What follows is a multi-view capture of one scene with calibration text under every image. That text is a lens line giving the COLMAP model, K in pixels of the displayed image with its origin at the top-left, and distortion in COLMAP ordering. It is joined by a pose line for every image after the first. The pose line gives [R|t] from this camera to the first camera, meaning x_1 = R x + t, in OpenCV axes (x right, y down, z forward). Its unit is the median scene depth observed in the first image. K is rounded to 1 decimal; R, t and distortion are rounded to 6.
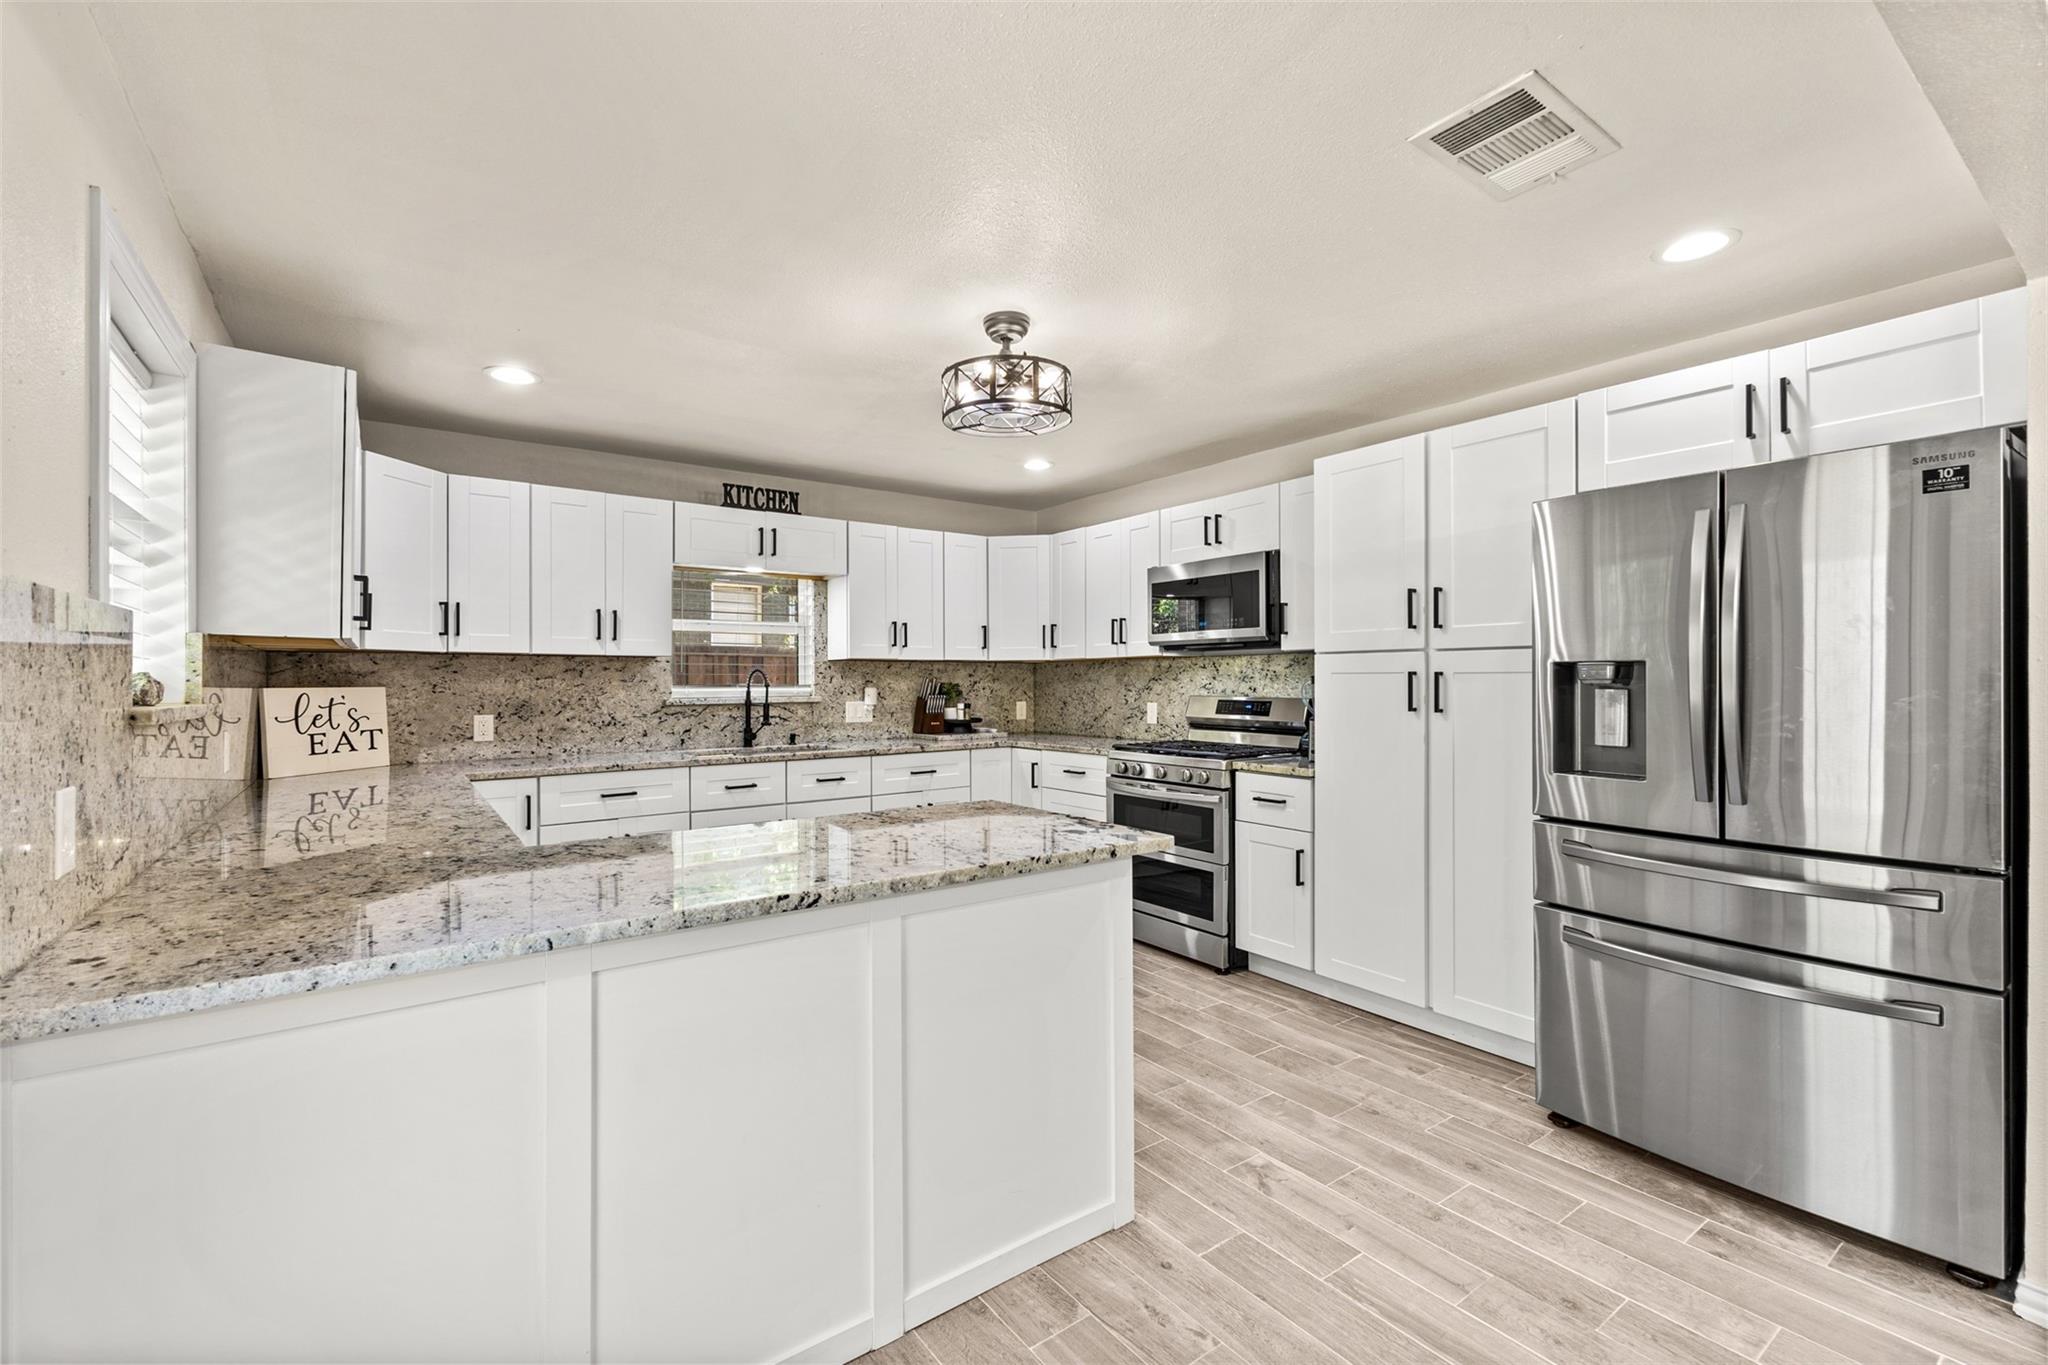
lens RADIAL K [[879.4, 0, 1026.5], [0, 879.4, 680.8], [0, 0, 1]] dist [0.013588, -0.003631]
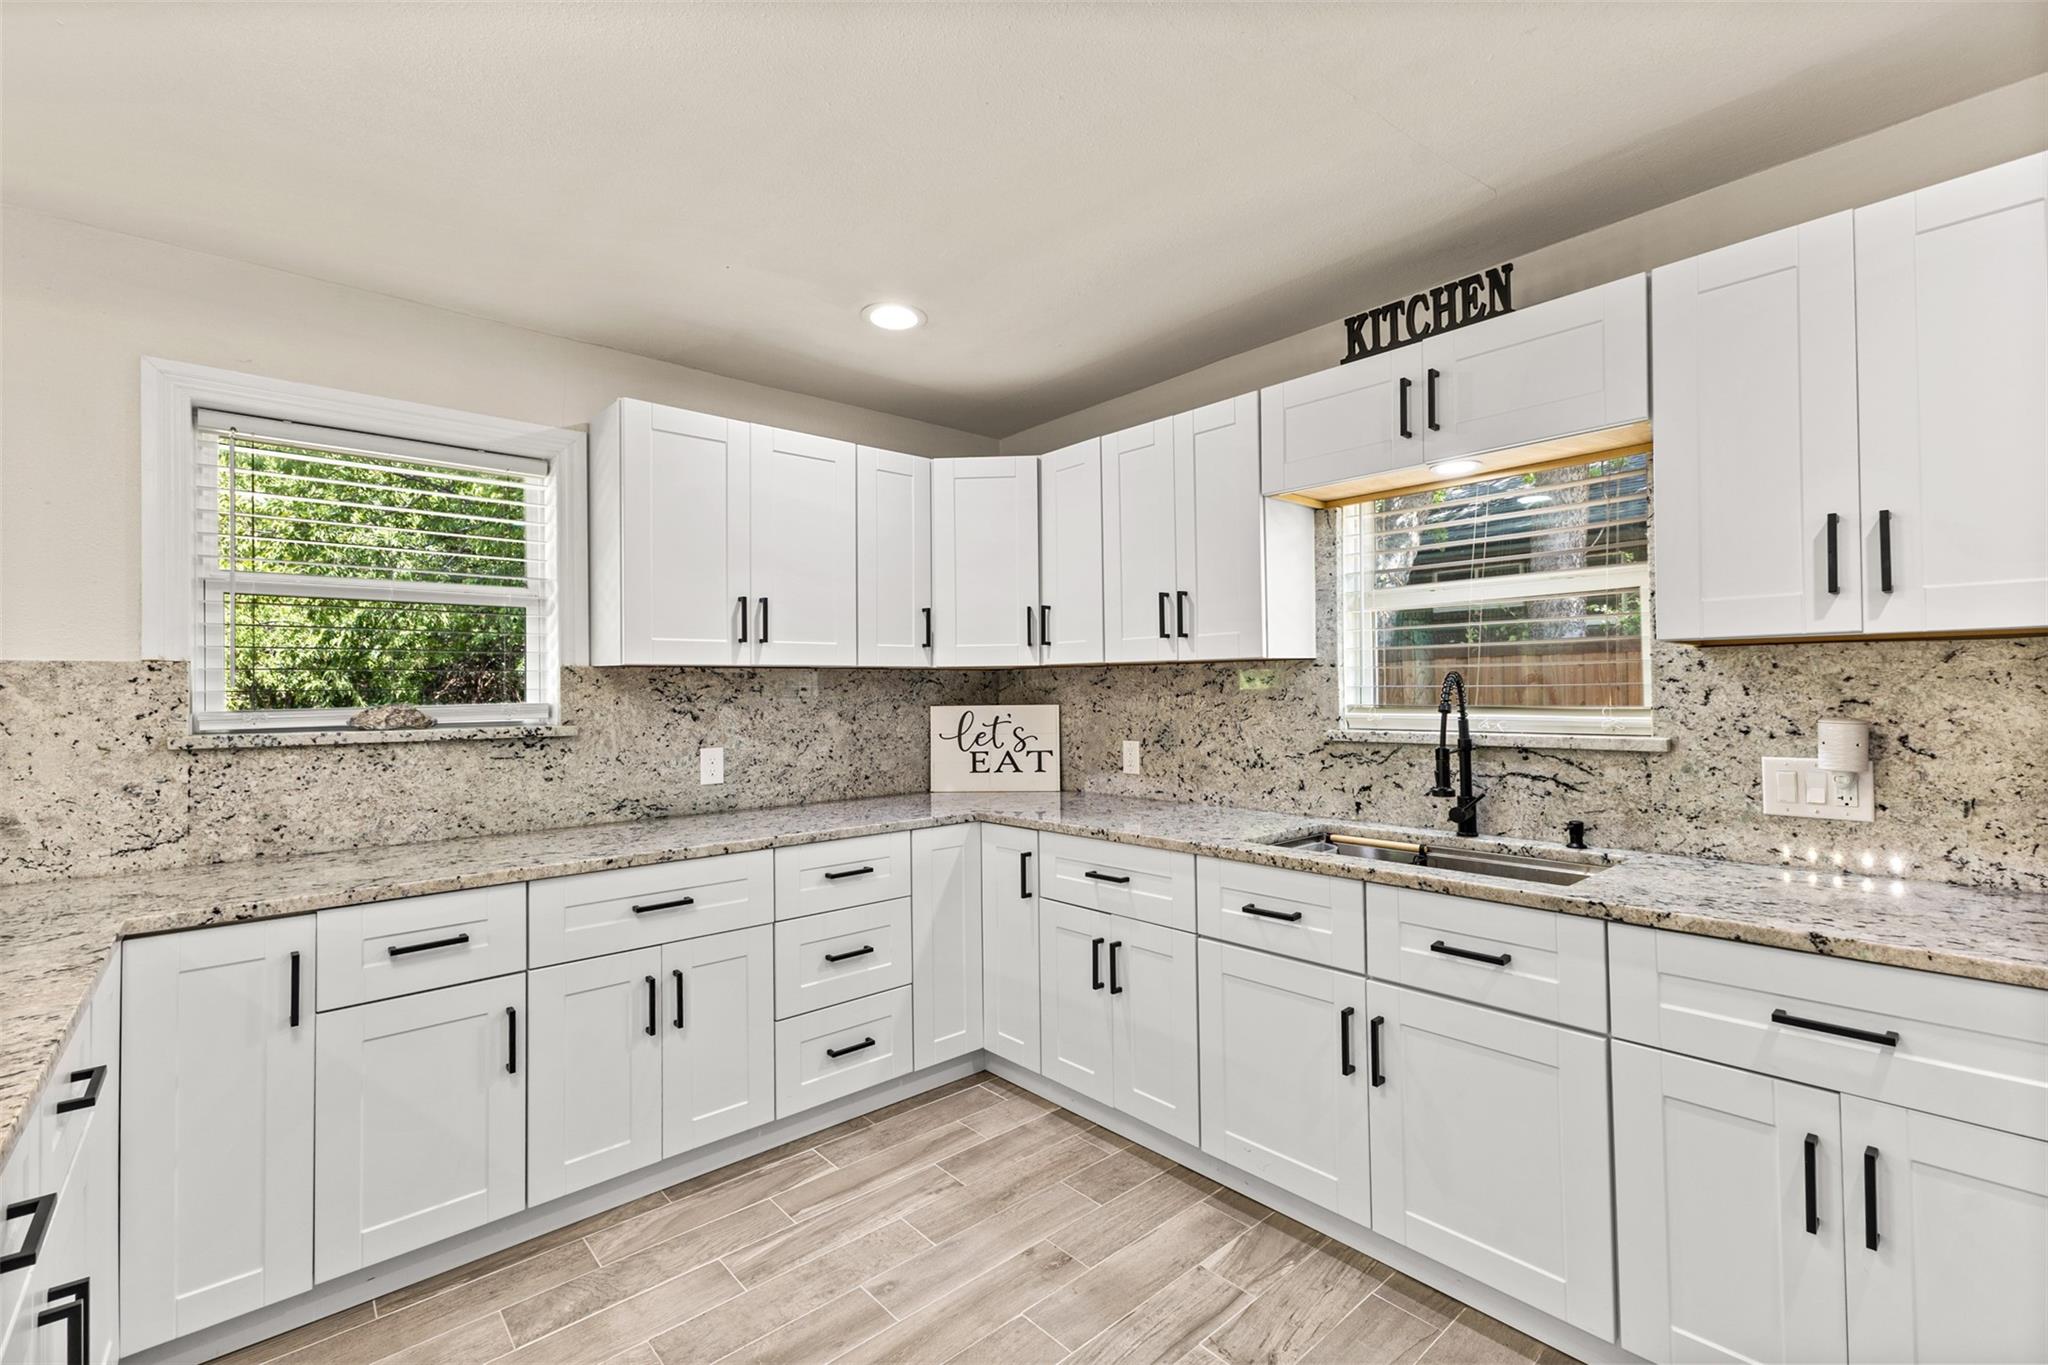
lens RADIAL K [[879.4, 0, 1027.0], [0, 879.4, 680.2], [0, 0, 1]] dist [0.013588, -0.003631]
pose [[0.097105, -0.009936, -0.995225, 0.172370], [0.011097, 0.999899, -0.008900, -0.010397], [0.995212, -0.010179, 0.097205, 0.852759]]
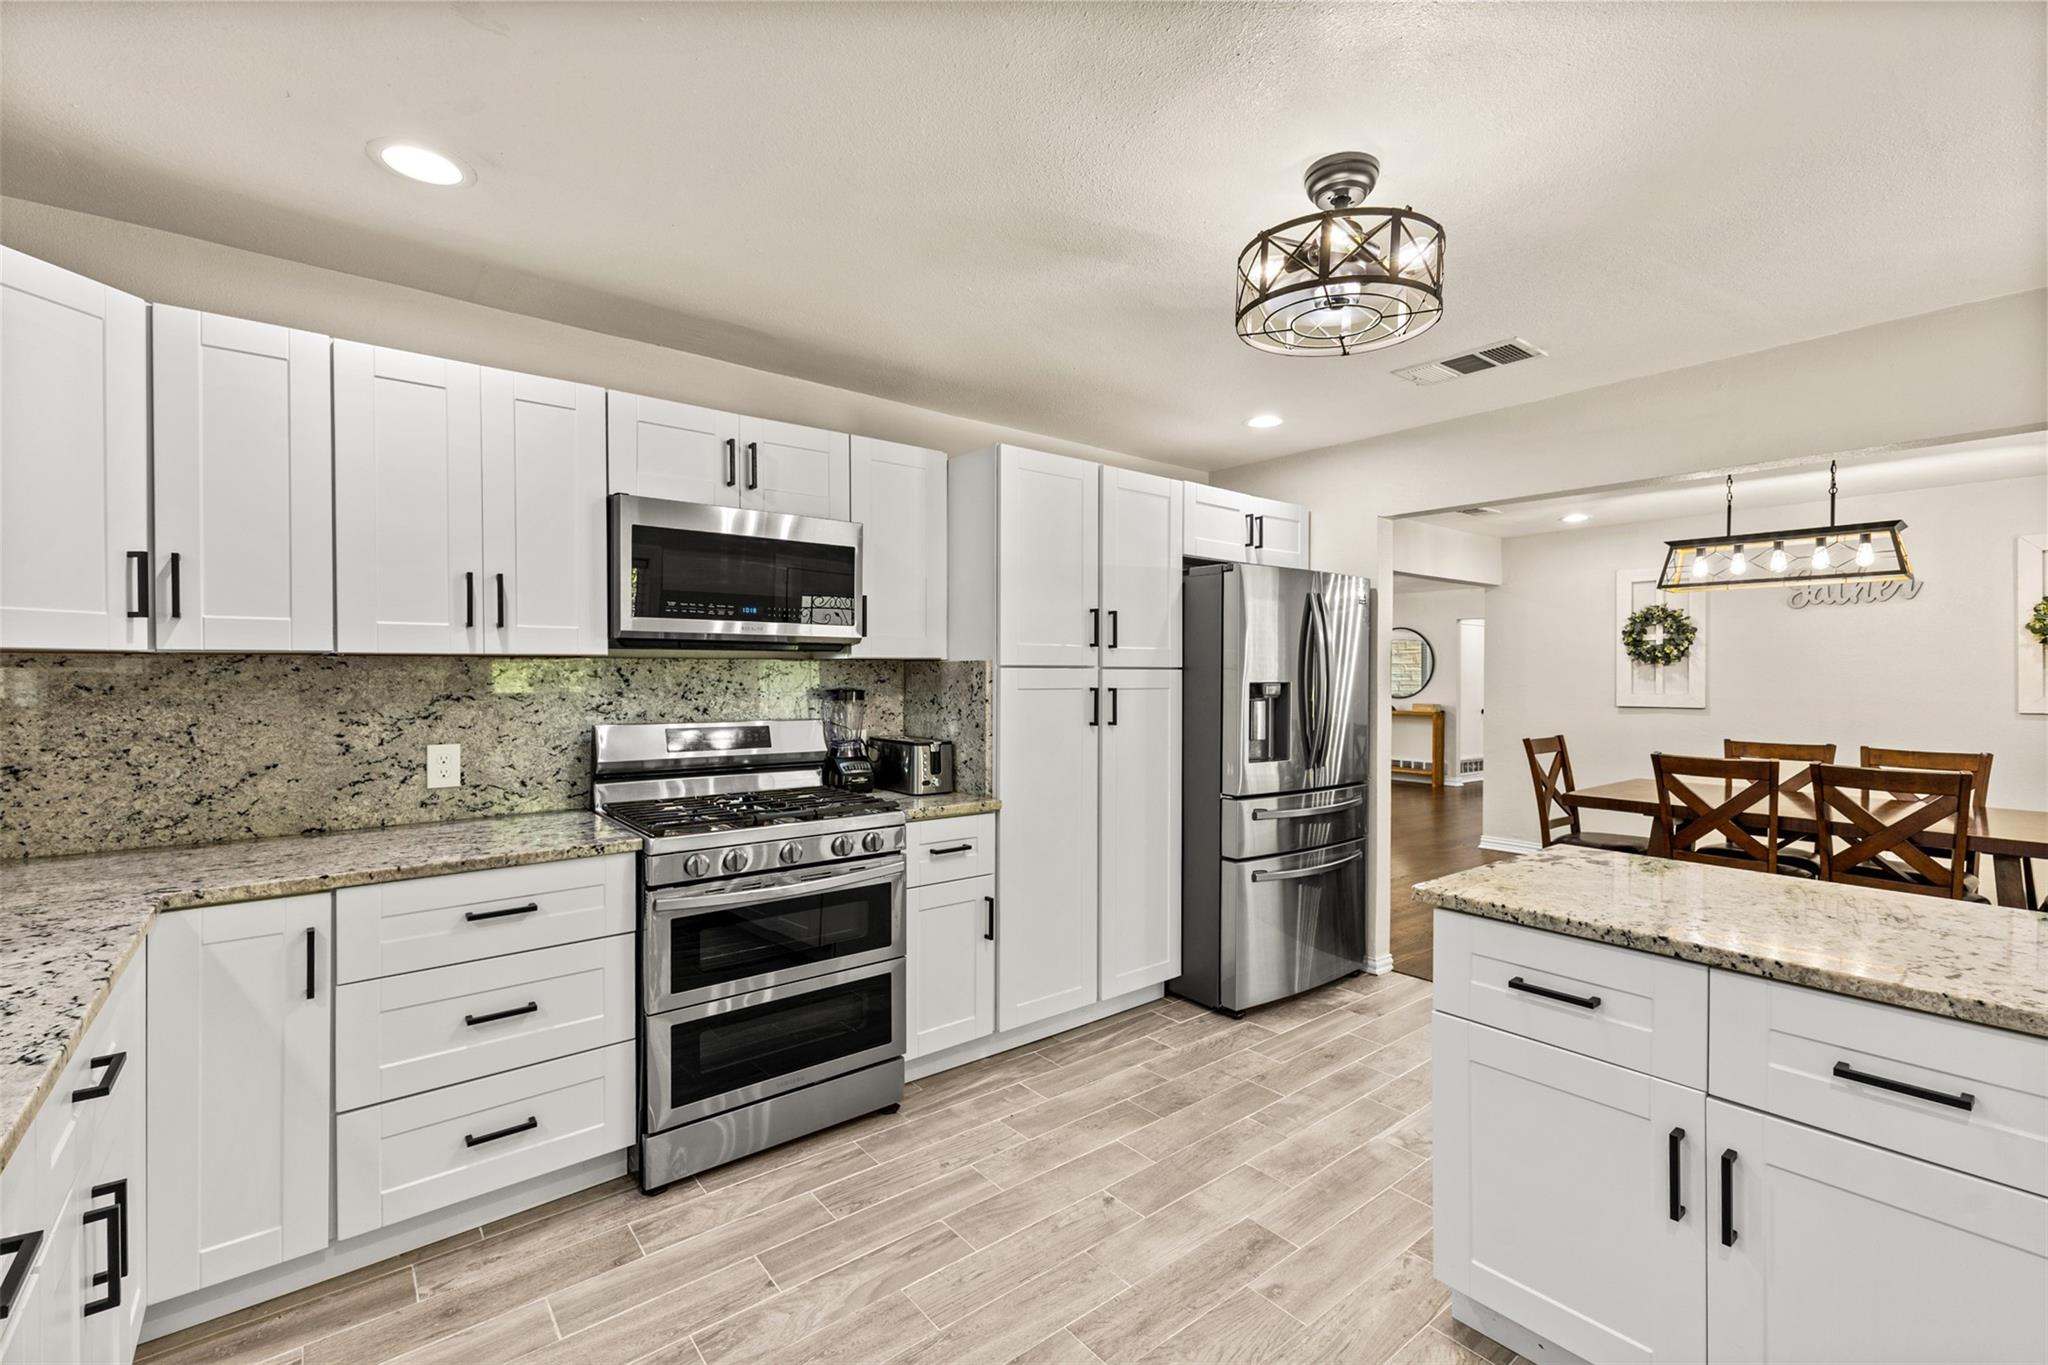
lens RADIAL K [[879.4, 0, 1031.5], [0, 879.4, 679.9], [0, 0, 1]] dist [0.013588, -0.003631]
pose [[-0.053919, -0.005425, 0.998531, -0.471858], [-0.003076, 0.999981, 0.005267, -0.019588], [-0.998541, -0.002788, -0.053934, 0.881485]]
